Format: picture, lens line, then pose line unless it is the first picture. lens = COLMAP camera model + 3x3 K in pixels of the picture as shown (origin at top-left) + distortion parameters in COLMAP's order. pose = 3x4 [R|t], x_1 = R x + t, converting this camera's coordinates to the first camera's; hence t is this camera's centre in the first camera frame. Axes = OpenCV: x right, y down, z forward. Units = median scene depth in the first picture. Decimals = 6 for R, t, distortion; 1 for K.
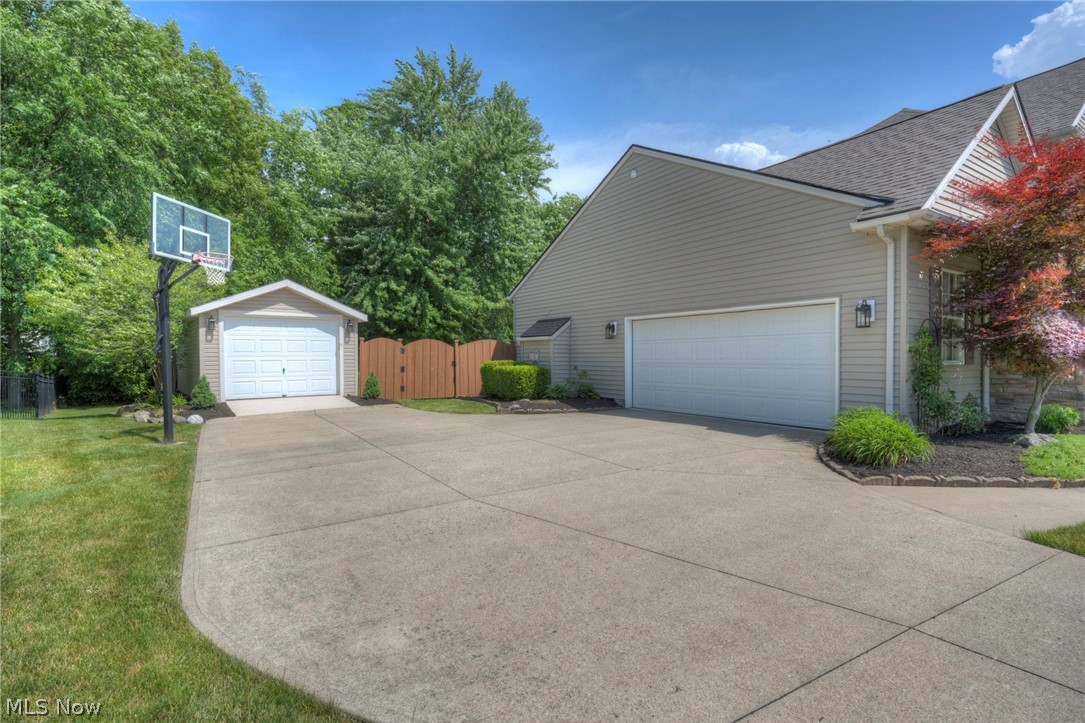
lens RADIAL K [[520.0, 0, 542.5], [0, 520.0, 361.5], [0, 0, 1]] dist [-0.019985, 0.000079]
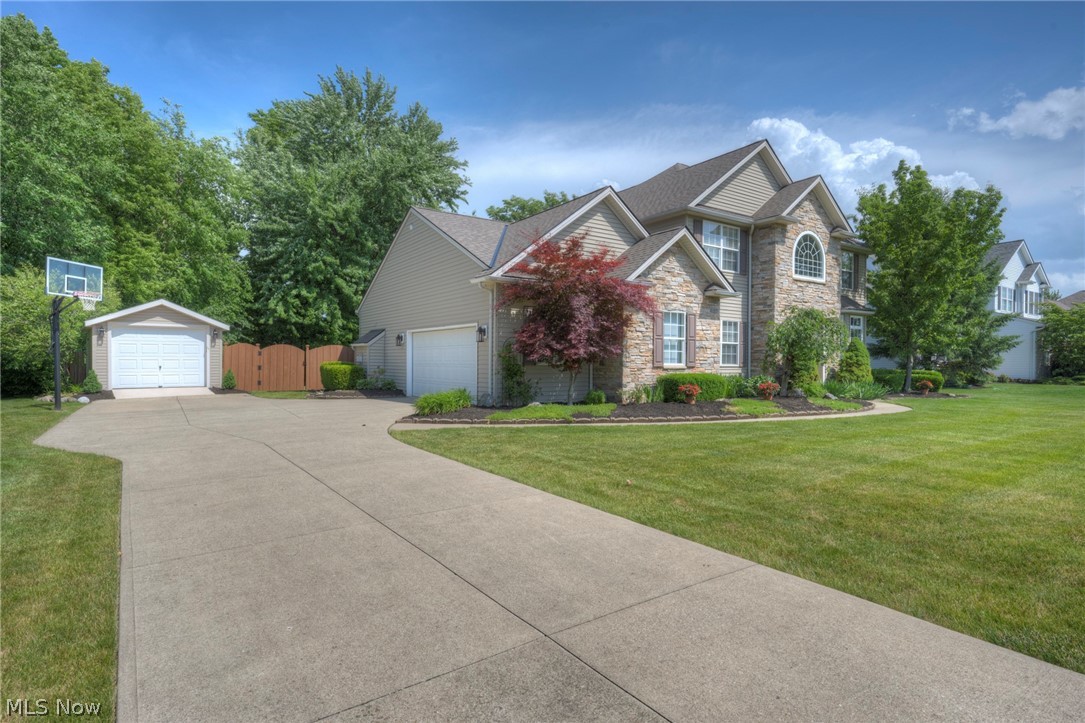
lens RADIAL K [[556.1, 0, 542.5], [0, 556.1, 361.5], [0, 0, 1]] dist [-0.029088, -0.000565]
pose [[0.998848, 0.007796, 0.047343, 0.368415], [-0.007391, 0.999935, -0.008716, 0.006420], [-0.047408, 0.008356, 0.998841, -0.399879]]
